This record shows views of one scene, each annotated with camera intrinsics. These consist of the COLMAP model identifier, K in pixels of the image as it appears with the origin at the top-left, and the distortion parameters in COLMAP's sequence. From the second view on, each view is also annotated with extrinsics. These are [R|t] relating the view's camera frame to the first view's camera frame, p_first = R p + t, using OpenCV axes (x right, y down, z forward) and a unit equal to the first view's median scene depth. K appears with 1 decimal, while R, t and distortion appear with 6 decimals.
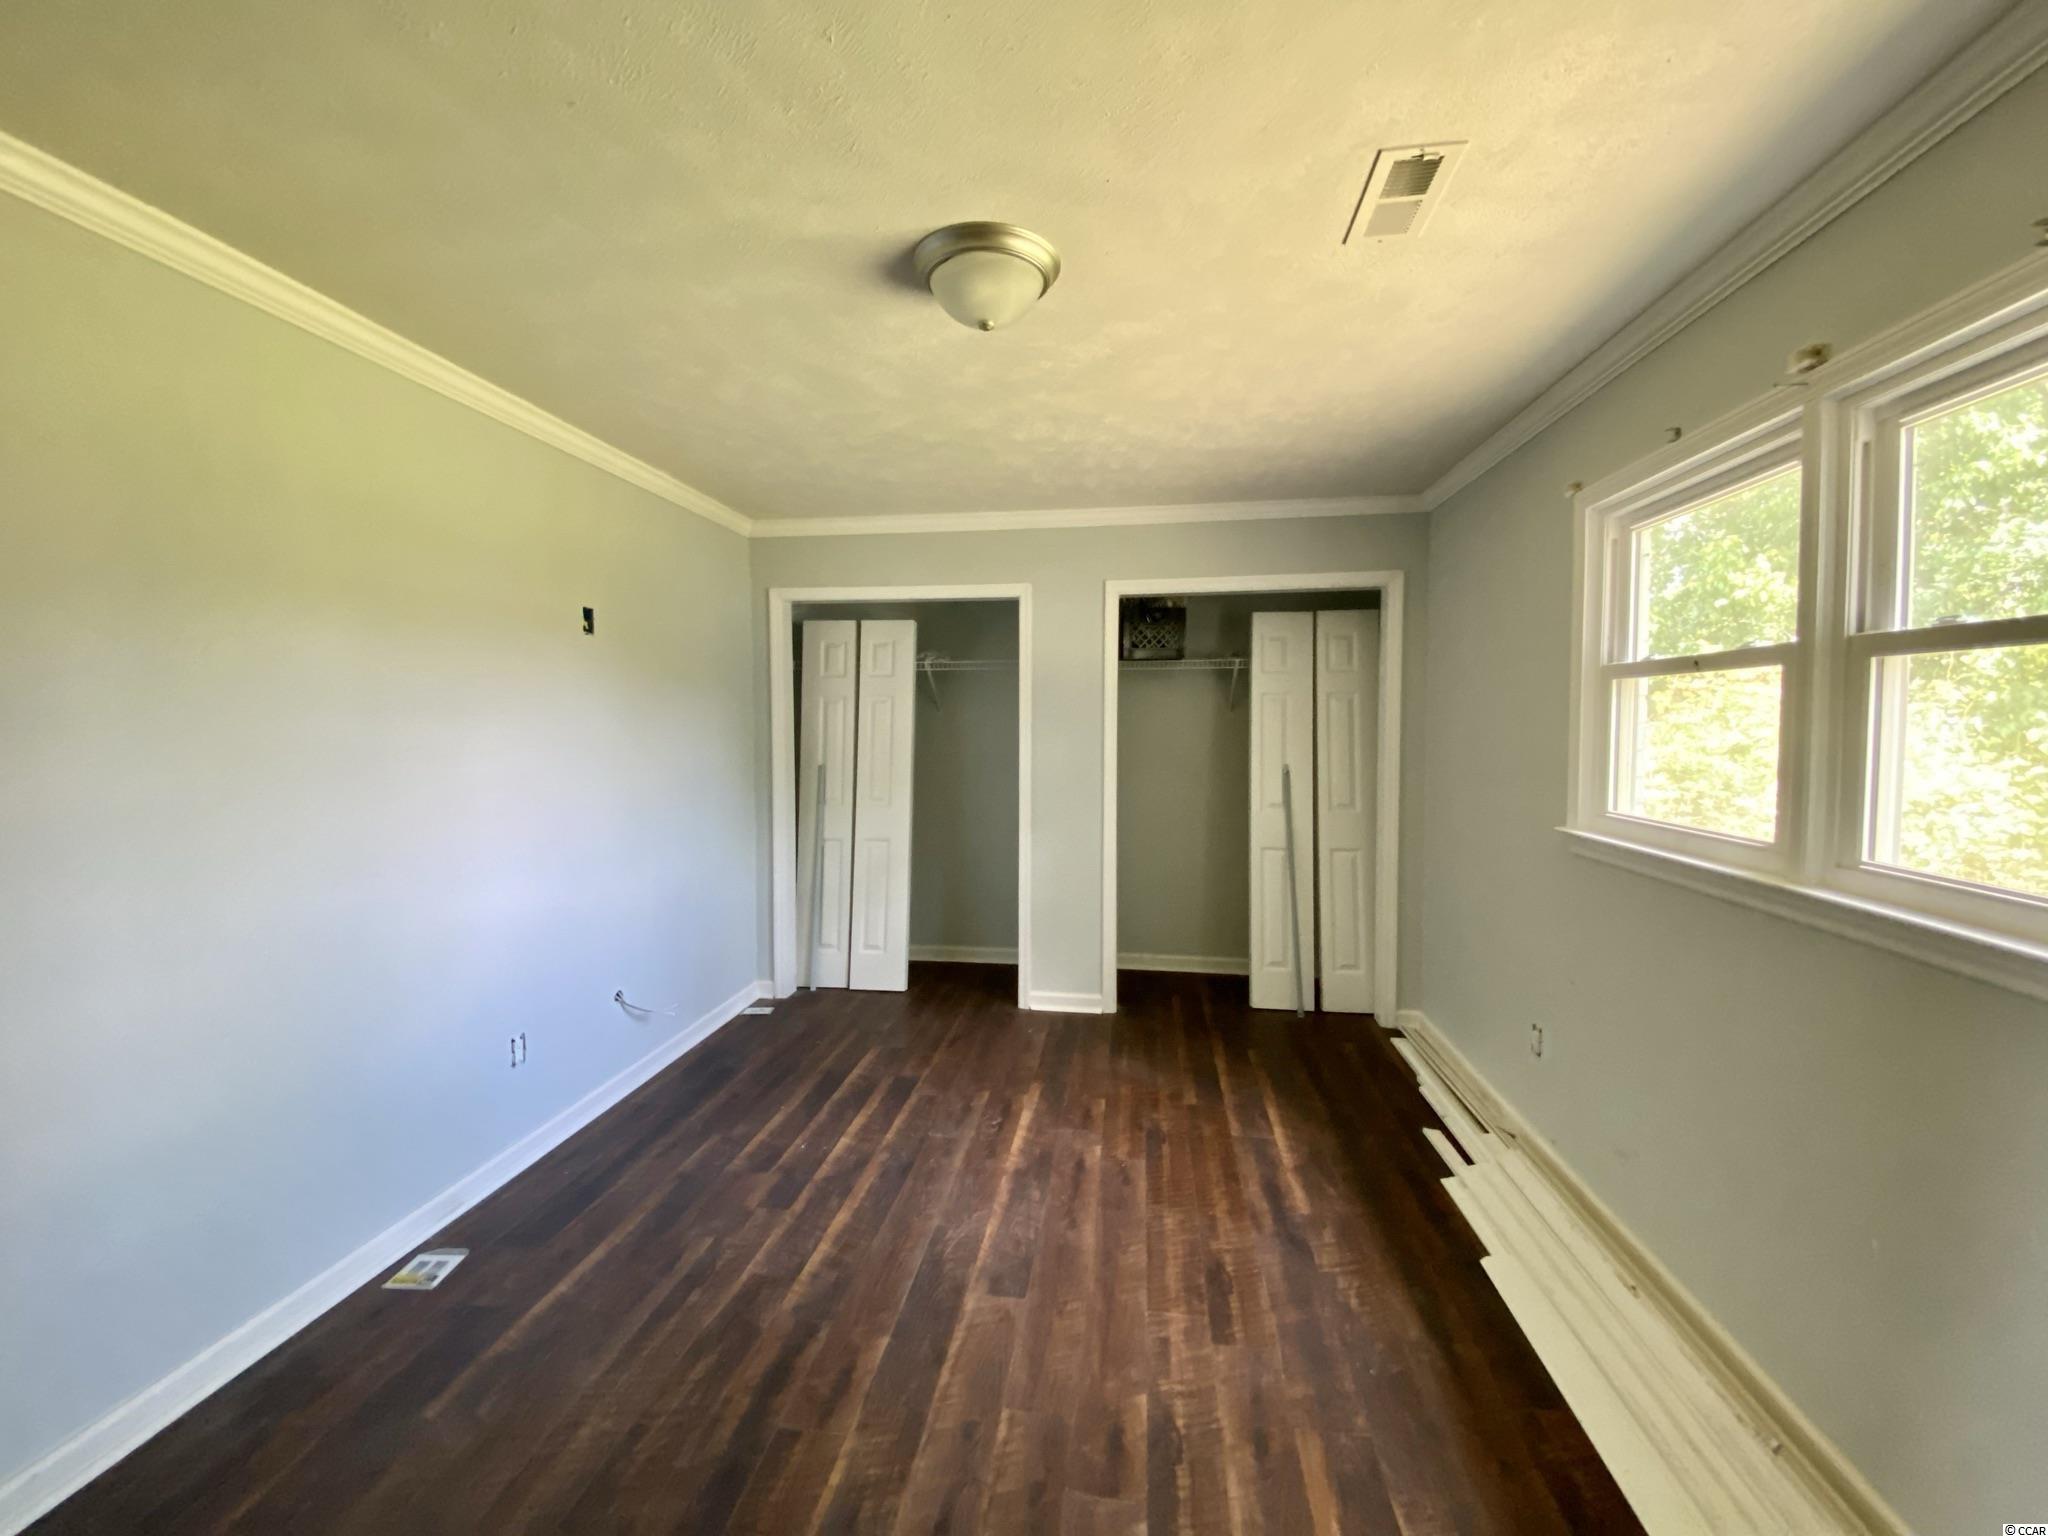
lens RADIAL K [[826.9, 0, 1026.3], [0, 826.9, 764.2], [0, 0, 1]] dist [0.039440, -0.031997]
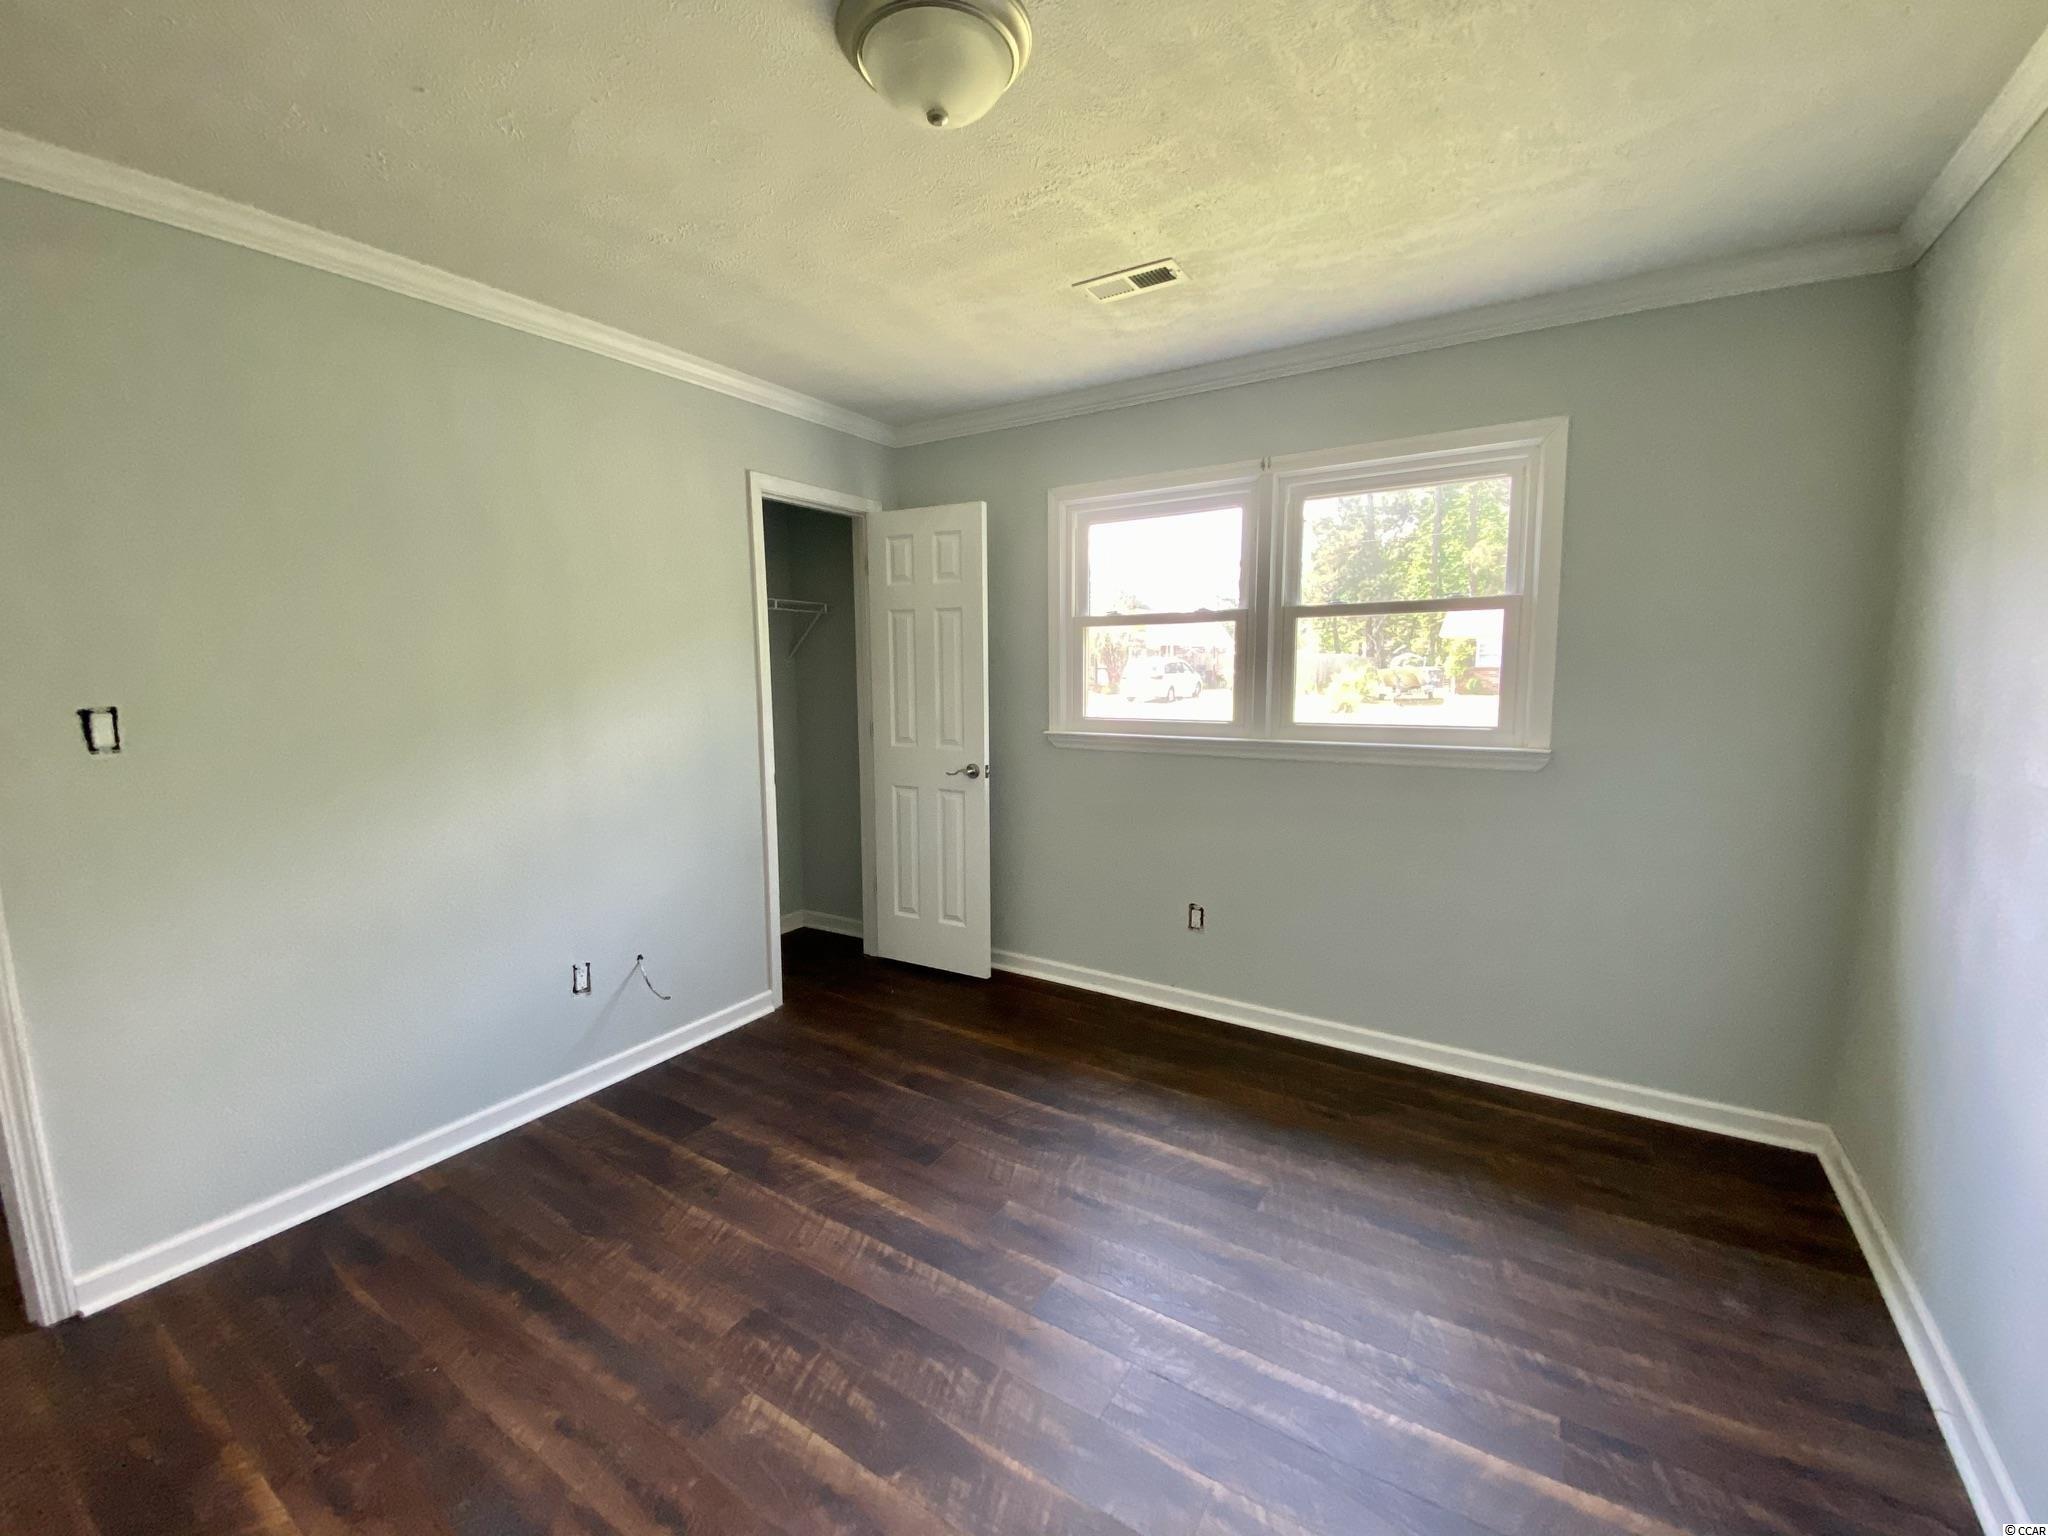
lens RADIAL K [[836.5, 0, 1026.6], [0, 836.5, 764.6], [0, 0, 1]] dist [0.027545, -0.021531]
pose [[0.394083, -0.100341, 0.913581, -0.570359], [0.051368, 0.994873, 0.087111, 0.006889], [-0.917638, 0.012600, 0.397217, 0.412381]]
